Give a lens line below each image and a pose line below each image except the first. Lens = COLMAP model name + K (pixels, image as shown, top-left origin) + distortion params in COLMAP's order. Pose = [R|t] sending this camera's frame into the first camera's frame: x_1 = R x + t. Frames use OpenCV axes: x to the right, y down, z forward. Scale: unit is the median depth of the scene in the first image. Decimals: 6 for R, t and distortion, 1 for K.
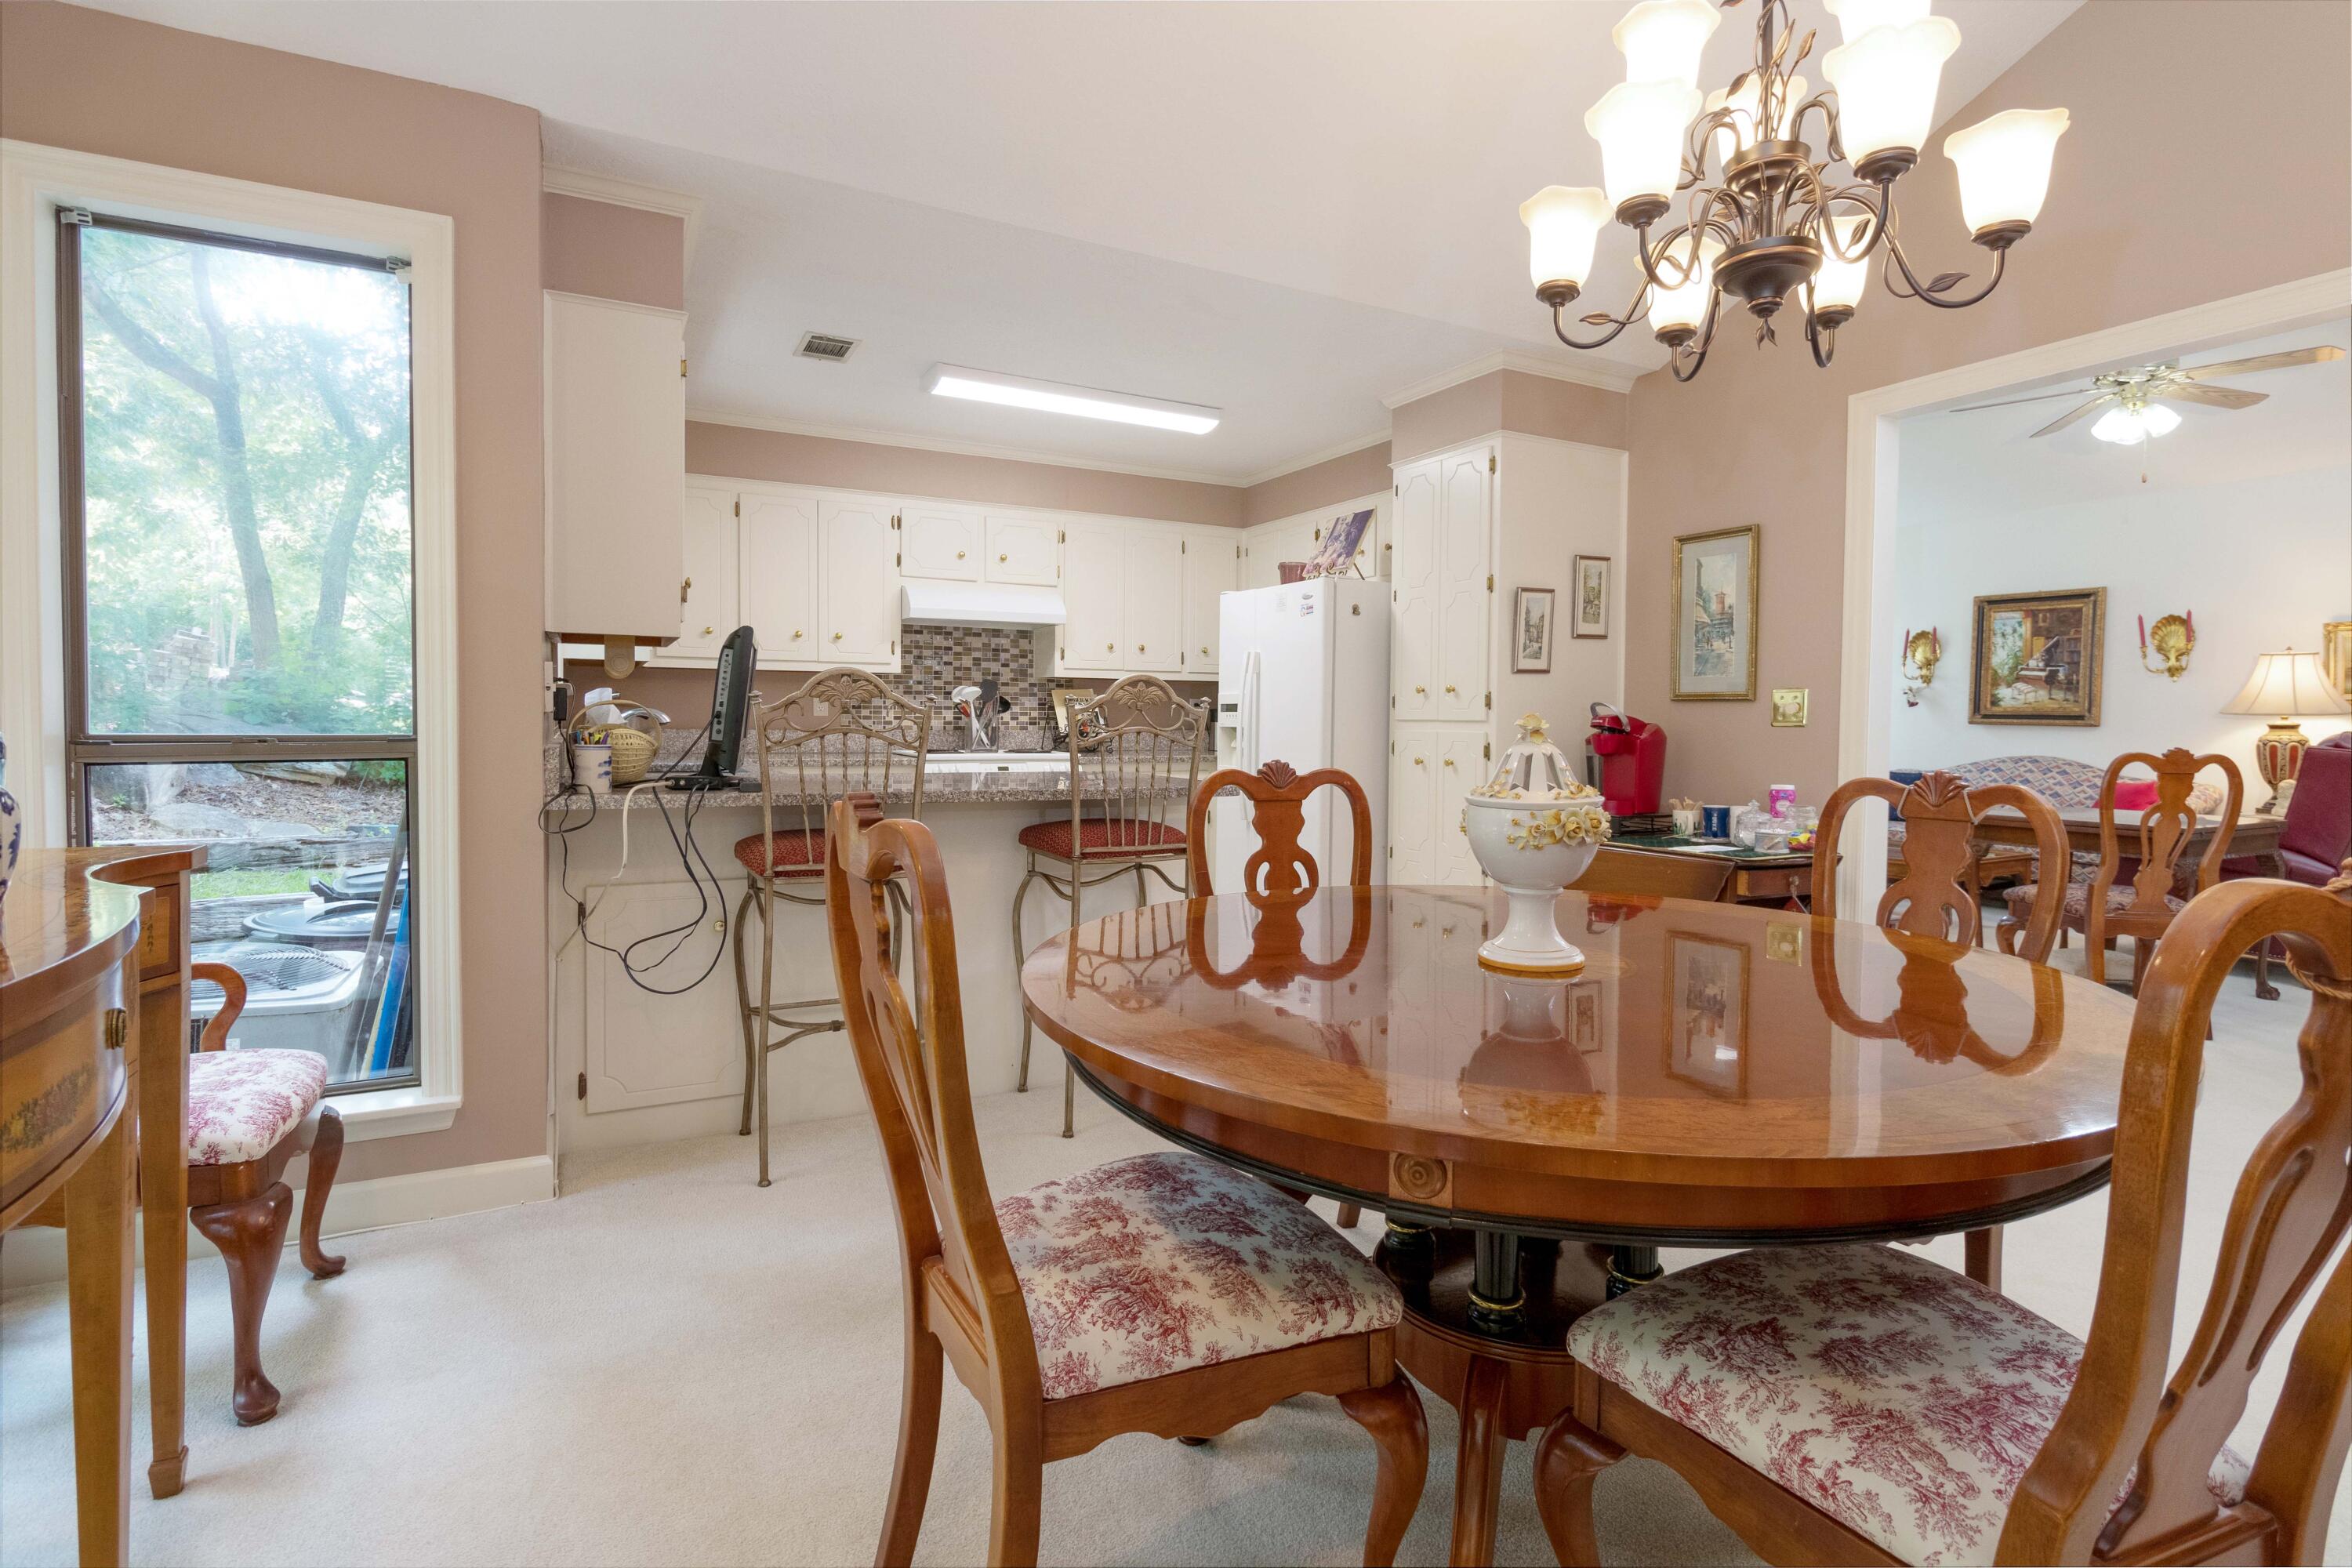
lens RADIAL K [[1136.3, 0, 1190.1], [0, 1136.3, 759.7], [0, 0, 1]] dist [-0.001299, -0.000693]
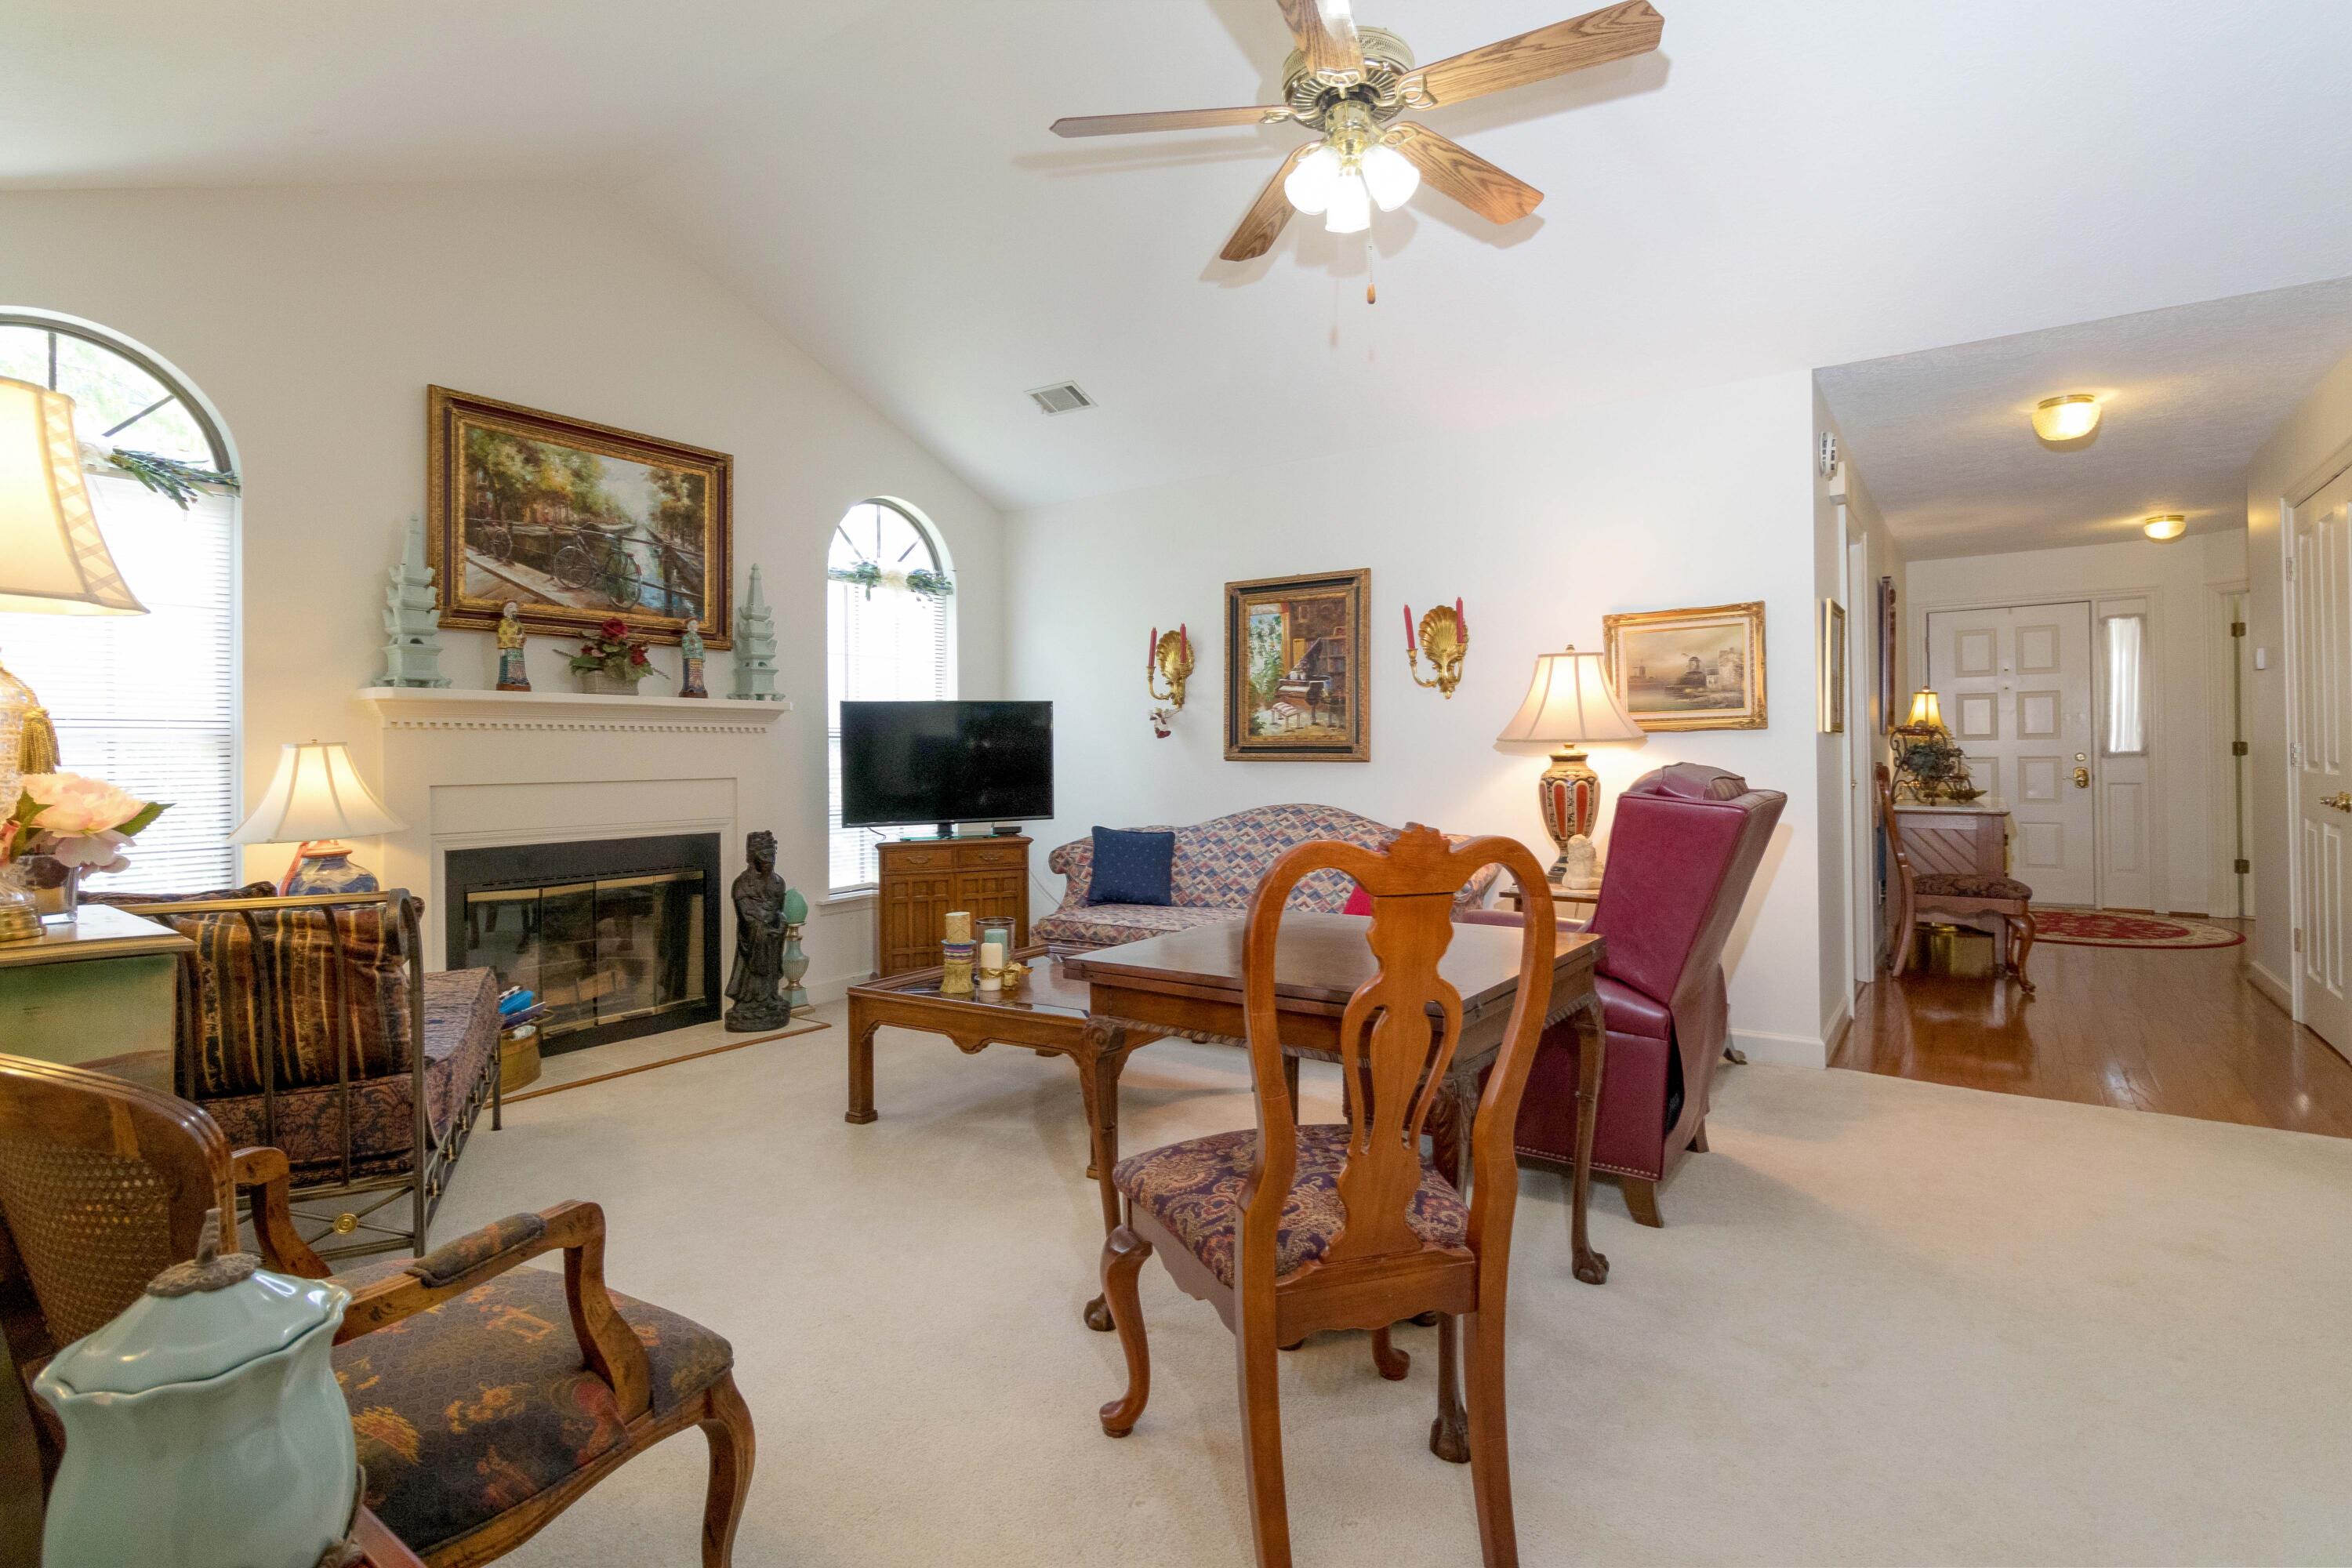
lens RADIAL K [[1136.3, 0, 1172.3], [0, 1136.3, 775.7], [0, 0, 1]] dist [-0.001299, -0.000693]
pose [[0.896324, -0.024314, 0.442732, 0.359586], [0.034029, 0.999323, -0.014011, -0.013912], [-0.442091, 0.027624, 0.896545, 0.397610]]
